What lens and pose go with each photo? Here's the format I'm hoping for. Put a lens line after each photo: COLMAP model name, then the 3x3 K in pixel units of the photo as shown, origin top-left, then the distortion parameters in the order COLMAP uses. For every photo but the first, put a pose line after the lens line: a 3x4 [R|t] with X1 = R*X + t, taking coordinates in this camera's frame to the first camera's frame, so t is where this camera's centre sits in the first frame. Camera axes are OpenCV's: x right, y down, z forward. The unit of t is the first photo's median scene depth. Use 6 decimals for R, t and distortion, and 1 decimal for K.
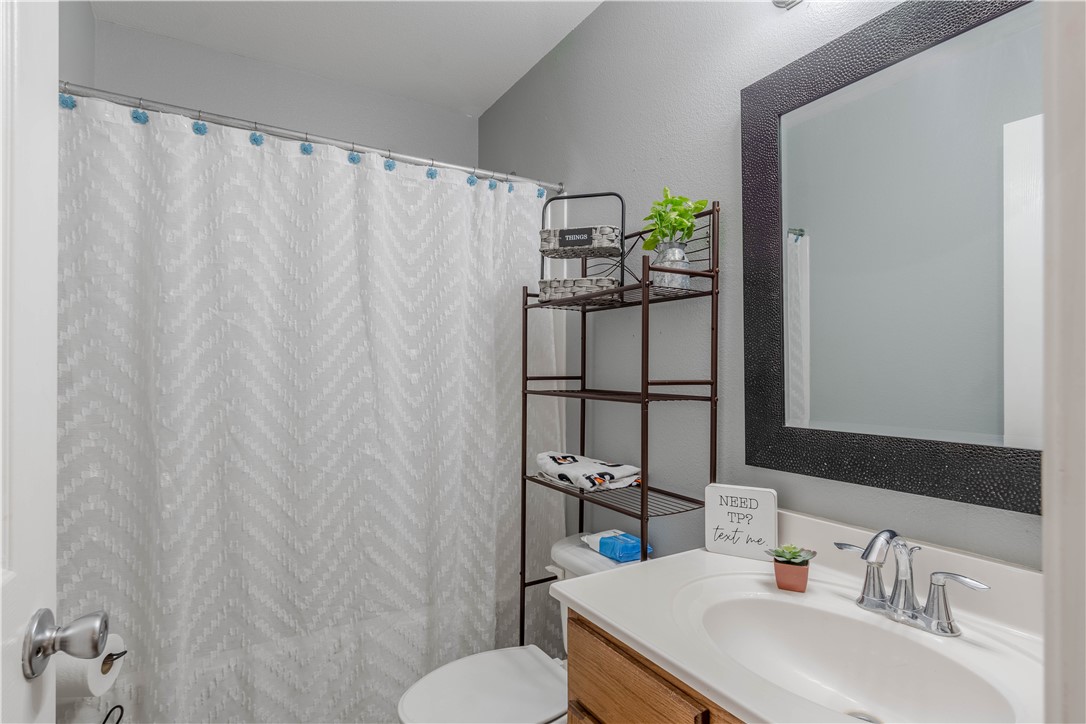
lens RADIAL K [[529.9, 0, 543.0], [0, 529.9, 362.0], [0, 0, 1]] dist [0.001641, -0.000718]
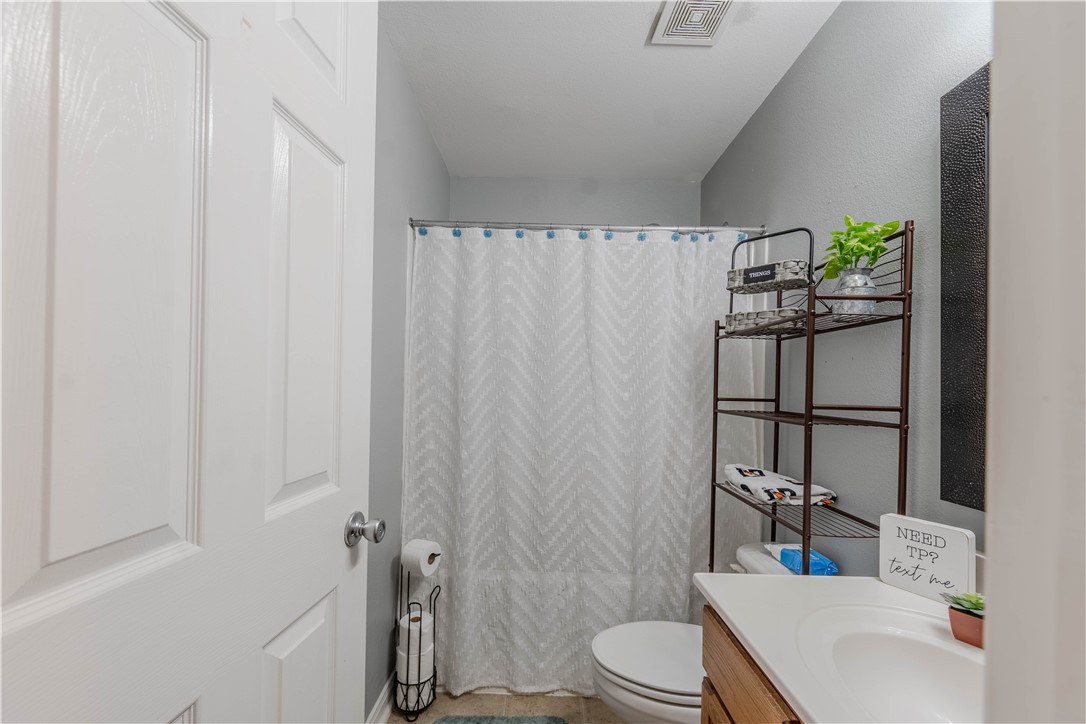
lens RADIAL K [[418.6, 0, 544.5], [0, 418.6, 381.4], [0, 0, 1]] dist [-0.000200, -0.000085]
pose [[0.864551, 0.011710, -0.502408, 0.123160], [-0.014697, 0.999890, -0.001985, -0.001034], [0.502330, 0.009100, 0.864628, 0.014014]]
